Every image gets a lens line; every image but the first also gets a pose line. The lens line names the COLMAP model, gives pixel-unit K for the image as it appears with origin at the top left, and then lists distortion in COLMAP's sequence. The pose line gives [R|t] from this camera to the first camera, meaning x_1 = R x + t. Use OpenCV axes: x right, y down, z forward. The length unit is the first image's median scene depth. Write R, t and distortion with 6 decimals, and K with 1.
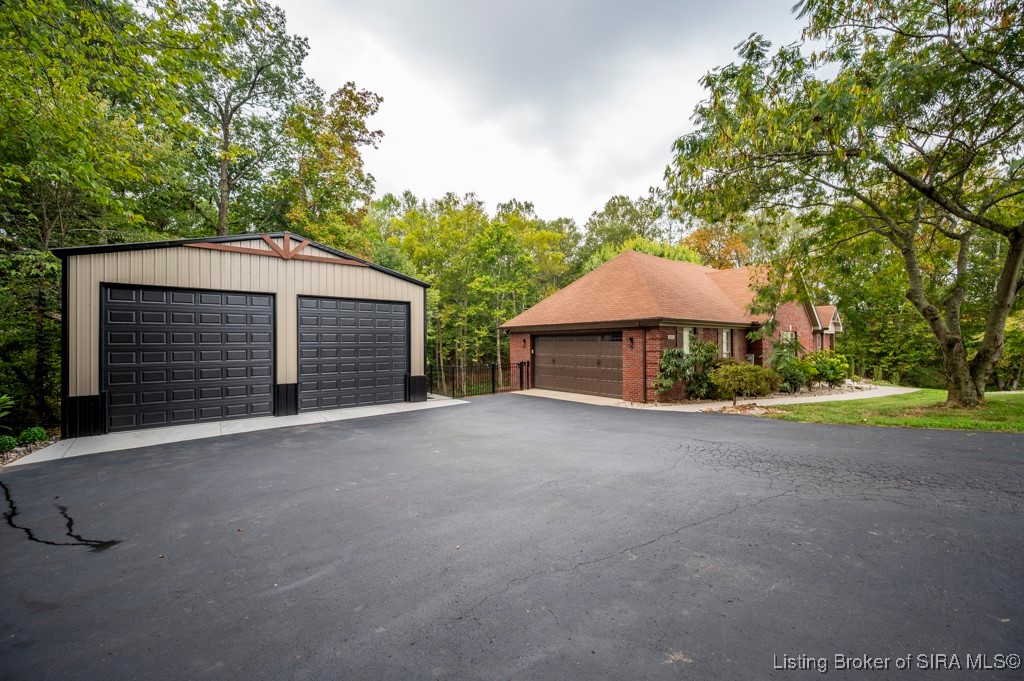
lens RADIAL K [[397.5, 0, 515.0], [0, 397.5, 342.3], [0, 0, 1]] dist [-0.006890, 0.000800]
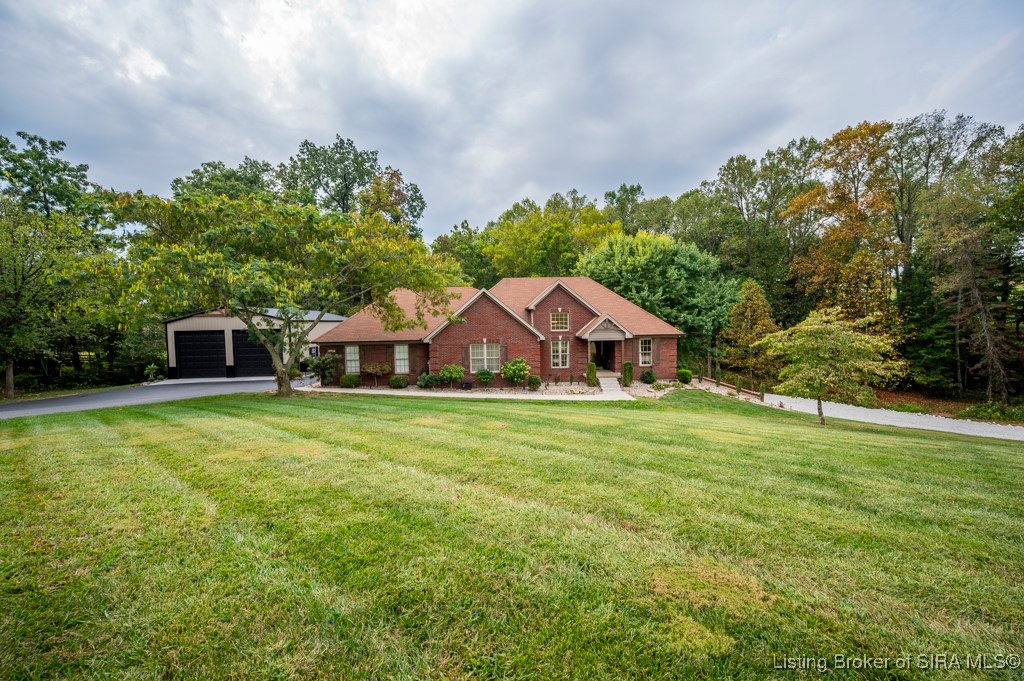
lens RADIAL K [[396.3, 0, 518.5], [0, 396.3, 339.3], [0, 0, 1]] dist [0.001885, 0.000193]
pose [[0.815014, 0.016975, -0.579193, 2.315299], [0.017037, 0.998437, 0.053236, -0.161165], [0.579191, -0.053256, 0.813450, 0.012607]]
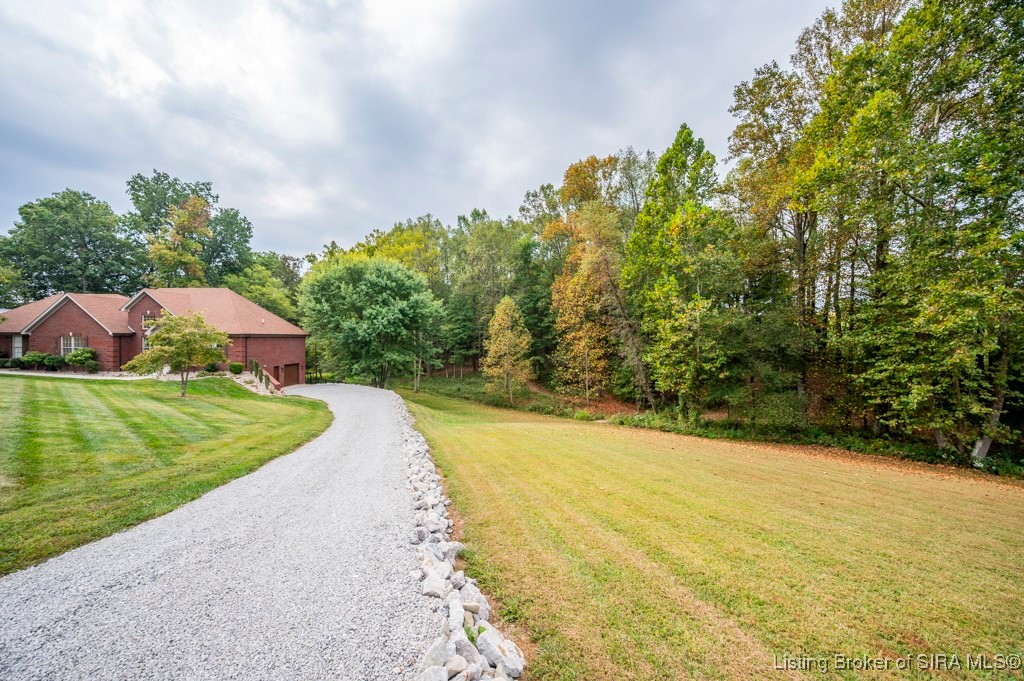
lens RADIAL K [[401.8, 0, 511.6], [0, 401.8, 343.6], [0, 0, 1]] dist [0.000306, 0.000231]
pose [[0.789065, 0.025353, -0.613786, 4.794010], [-0.010865, 0.999568, 0.027321, -0.093464], [0.614213, -0.014889, 0.788999, 1.205274]]
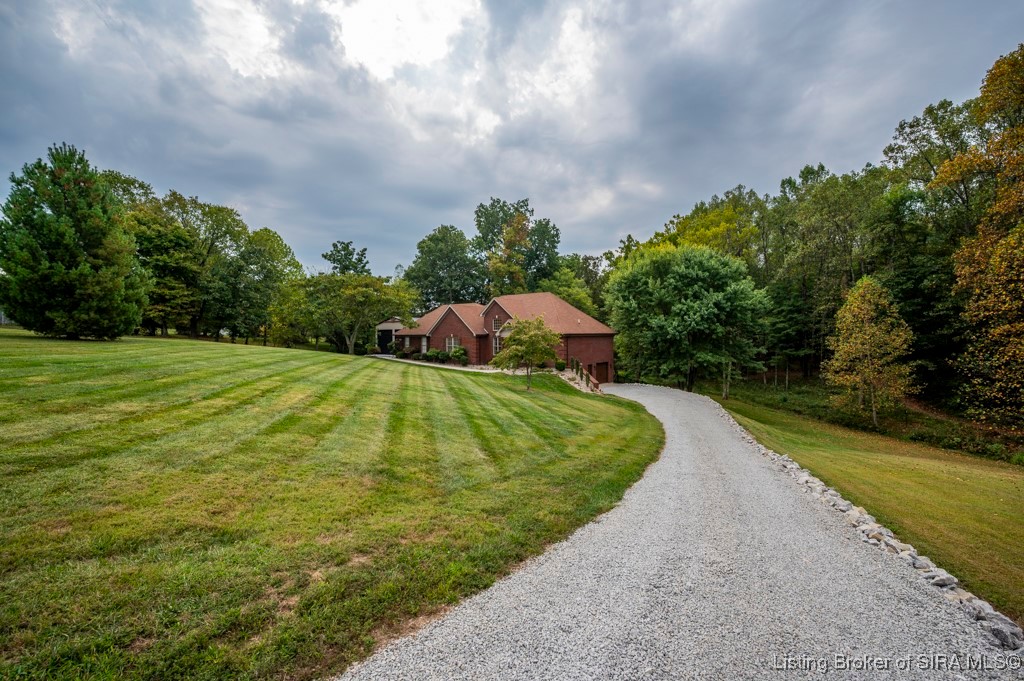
lens RADIAL K [[439.7, 0, 514.9], [0, 439.7, 342.9], [0, 0, 1]] dist [0.000422, -0.000032]
pose [[0.258863, 0.029855, -0.965453, 4.690828], [0.010498, 0.999376, 0.033719, -0.110298], [0.965857, -0.018864, 0.258388, 1.063992]]
